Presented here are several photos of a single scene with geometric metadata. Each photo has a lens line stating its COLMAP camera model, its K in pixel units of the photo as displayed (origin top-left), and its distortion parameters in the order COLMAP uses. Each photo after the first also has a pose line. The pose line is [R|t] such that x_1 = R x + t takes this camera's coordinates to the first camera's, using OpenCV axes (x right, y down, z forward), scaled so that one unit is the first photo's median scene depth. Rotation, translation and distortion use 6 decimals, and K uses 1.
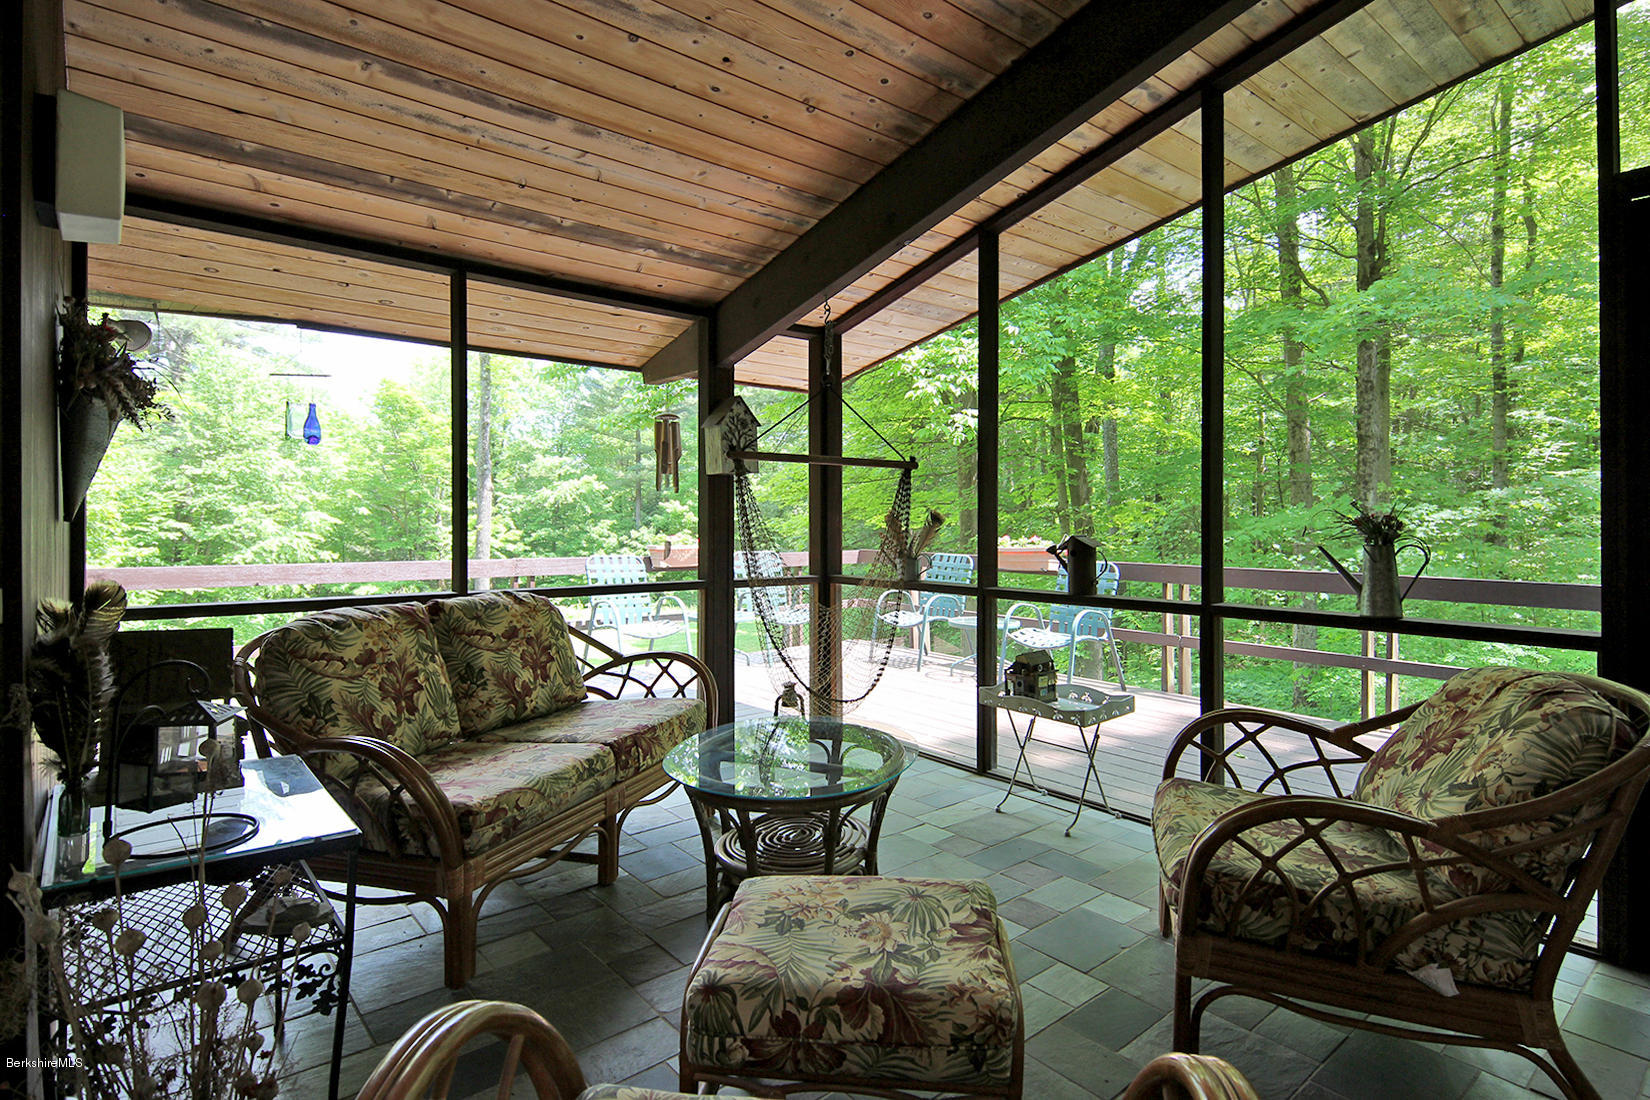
lens RADIAL K [[864.8, 0, 835.7], [0, 864.8, 540.3], [0, 0, 1]] dist [0.013372, -0.006611]
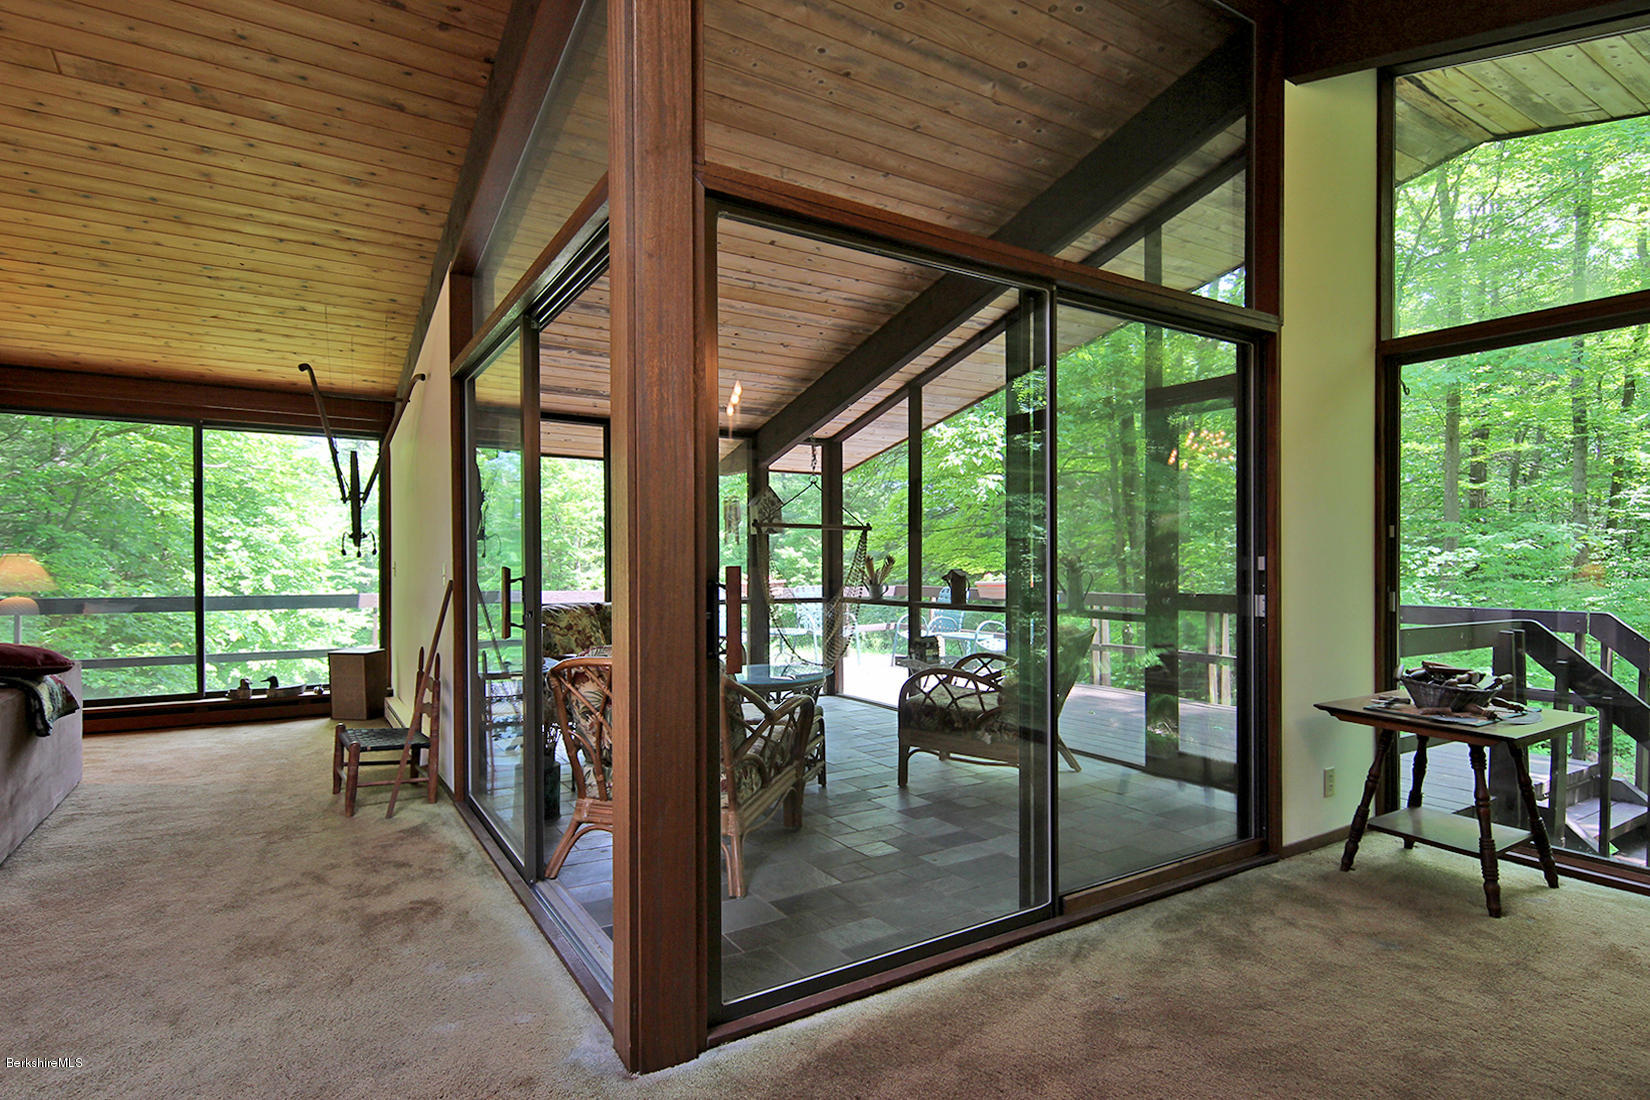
lens RADIAL K [[864.8, 0, 852.0], [0, 864.8, 583.7], [0, 0, 1]] dist [0.013372, -0.006611]
pose [[0.992859, -0.002062, -0.119275, 0.253668], [0.001808, 0.999996, -0.002238, 0.023919], [0.119279, 0.002007, 0.992859, -0.652067]]
